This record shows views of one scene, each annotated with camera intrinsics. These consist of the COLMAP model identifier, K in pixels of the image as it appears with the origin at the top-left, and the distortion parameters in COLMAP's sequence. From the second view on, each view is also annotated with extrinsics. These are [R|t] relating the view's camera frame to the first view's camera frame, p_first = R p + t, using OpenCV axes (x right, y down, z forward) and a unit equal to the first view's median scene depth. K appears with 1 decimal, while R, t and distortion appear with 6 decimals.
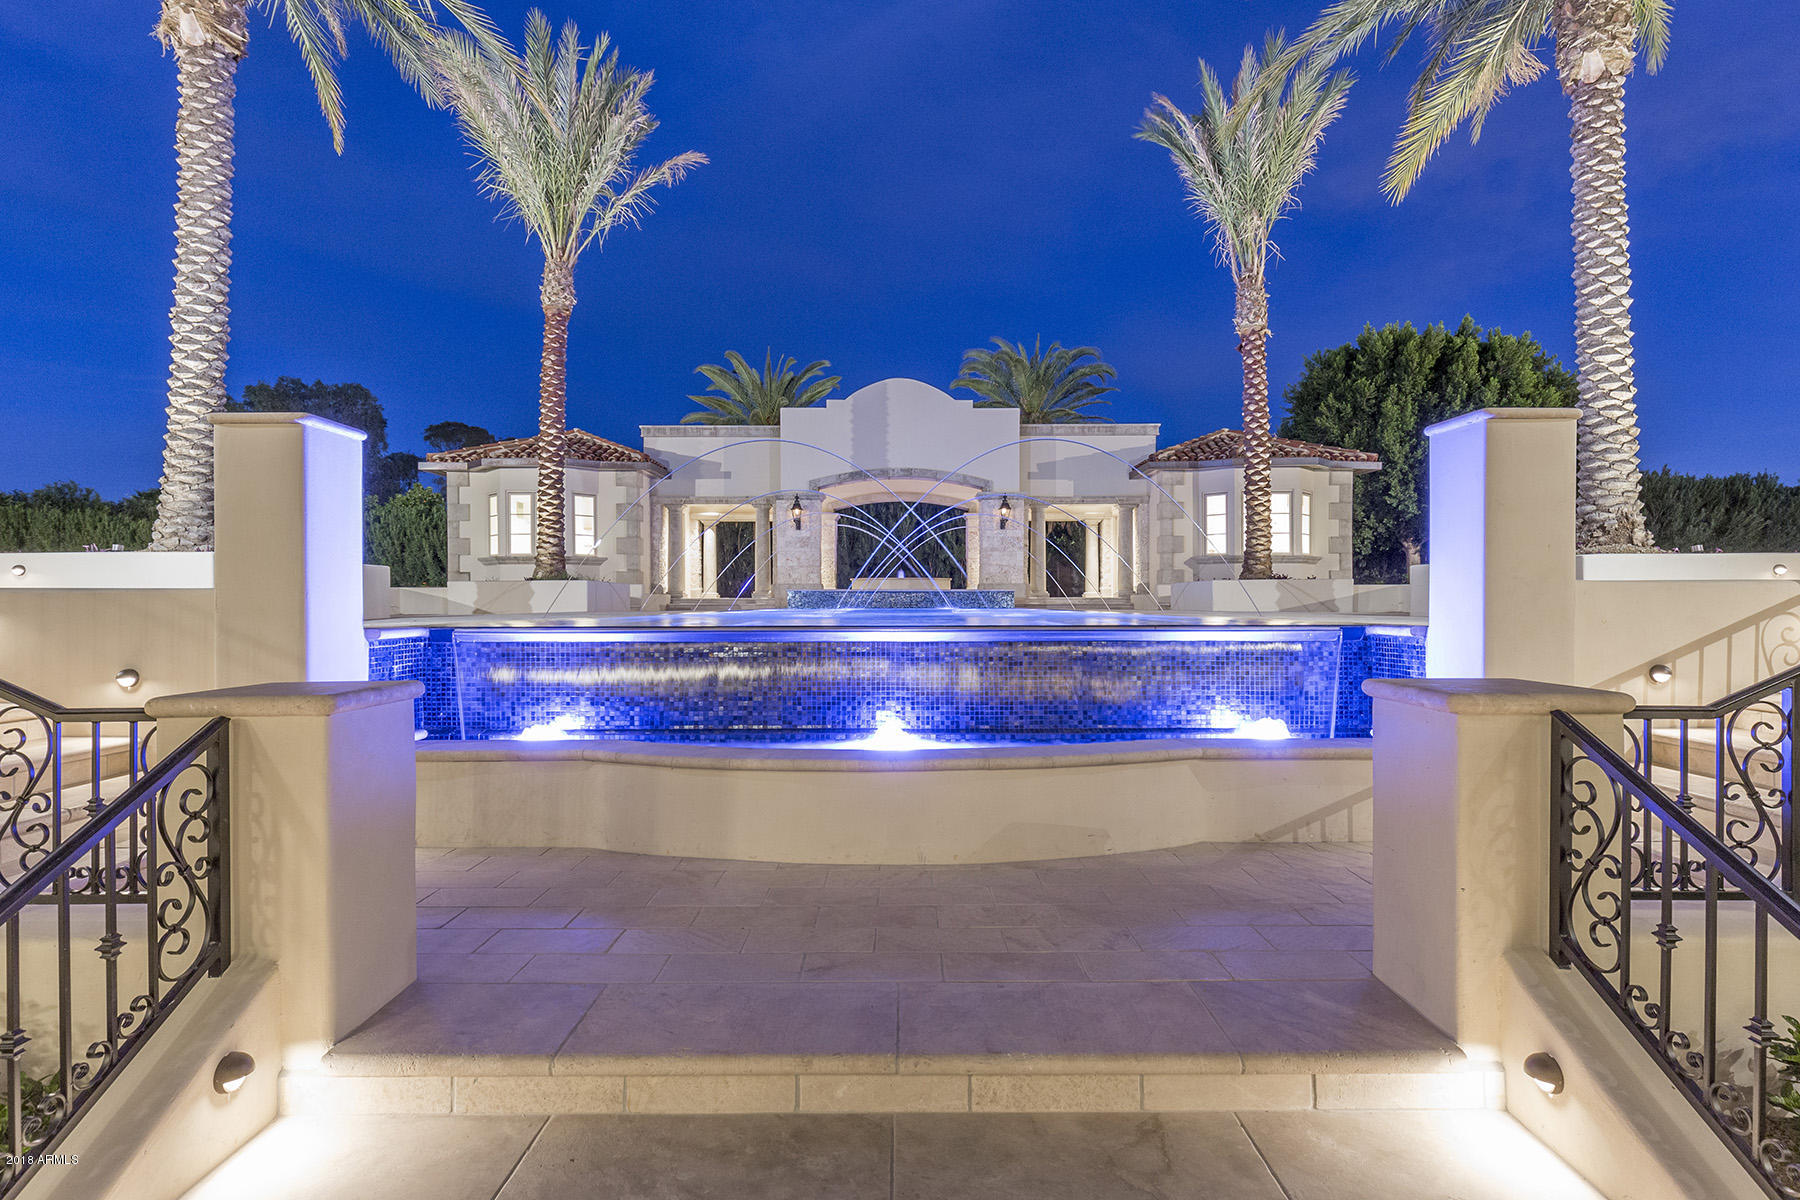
lens RADIAL K [[869.5, 0, 900.0], [0, 869.5, 600.0], [0, 0, 1]] dist [0.003288, -0.001366]
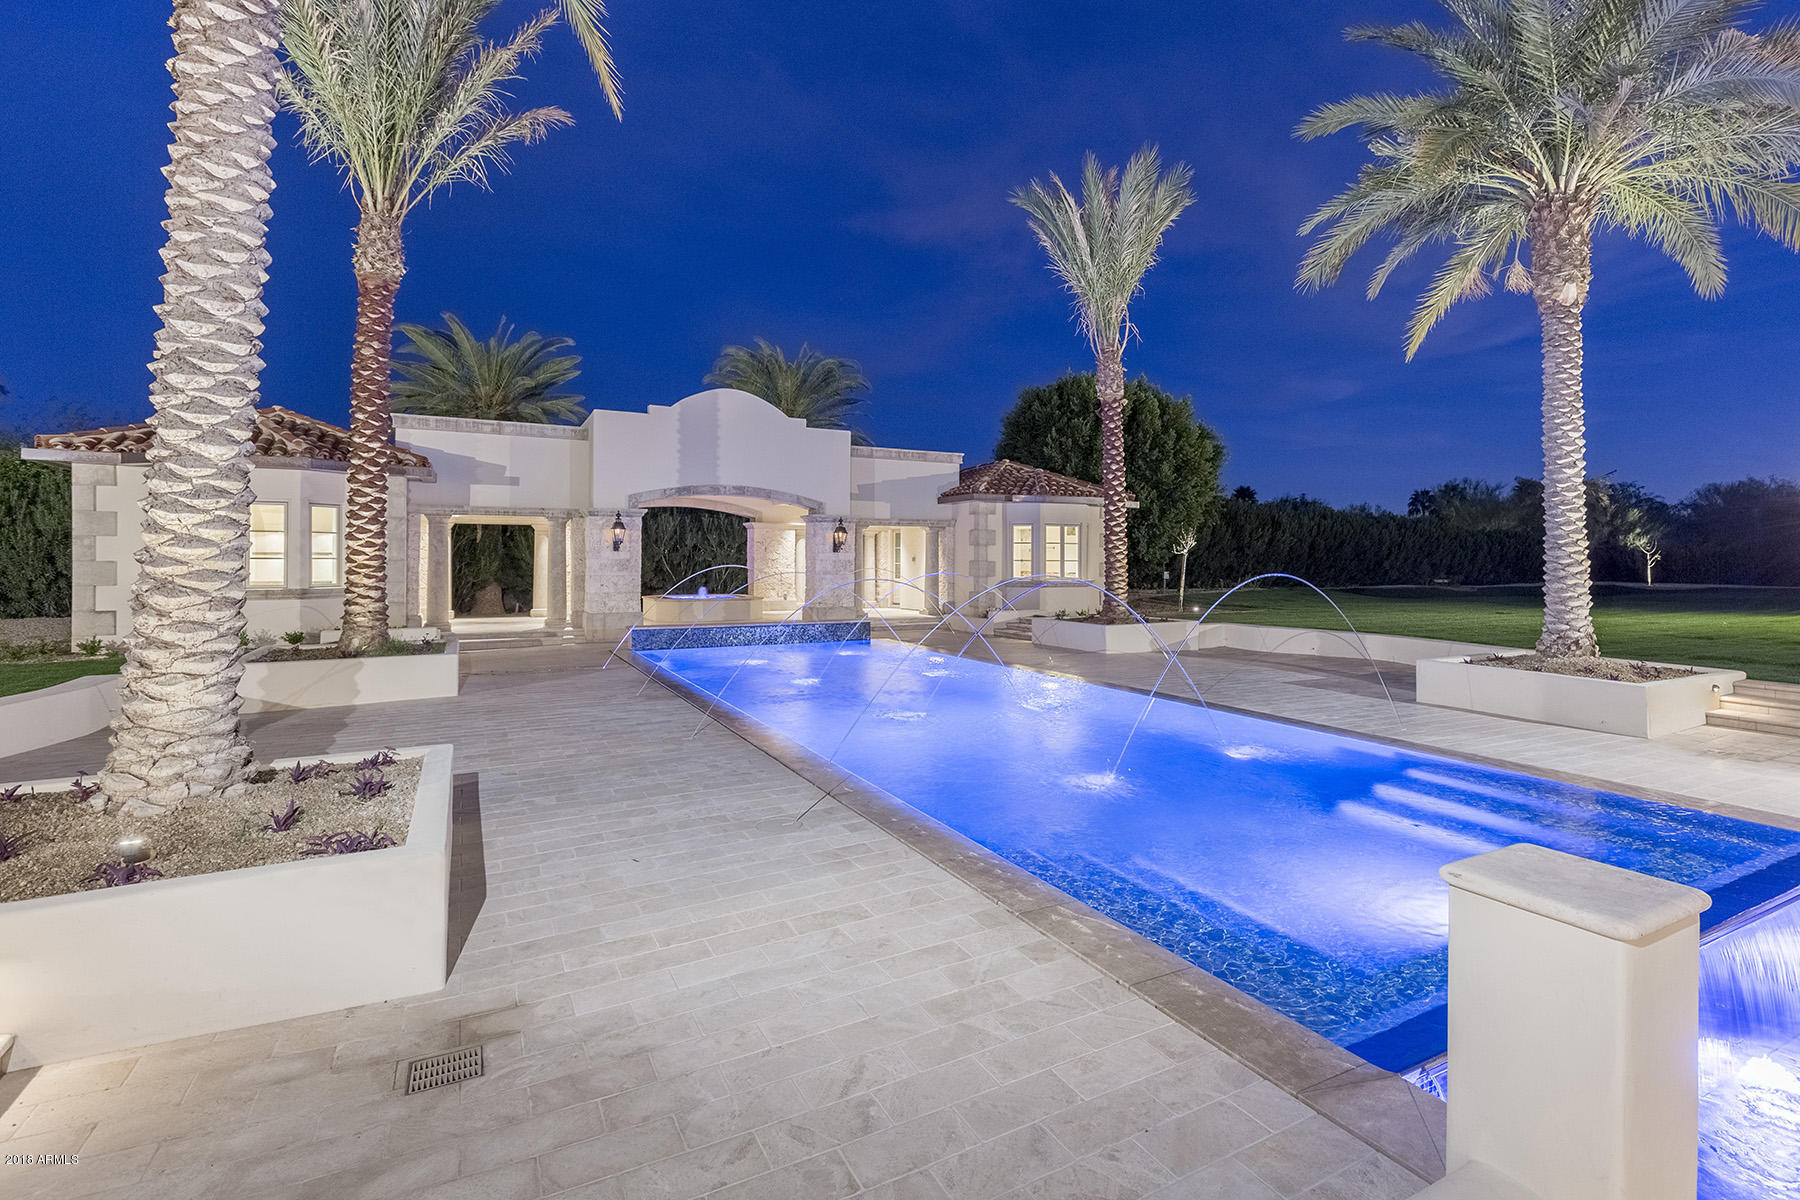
lens RADIAL K [[828.2, 0, 899.5], [0, 828.2, 547.6], [0, 0, 1]] dist [0.004145, -0.000126]
pose [[0.884284, 0.007408, 0.466891, -0.313180], [-0.003727, 0.999954, -0.008806, -0.096406], [-0.466935, 0.006047, 0.884271, 0.163453]]
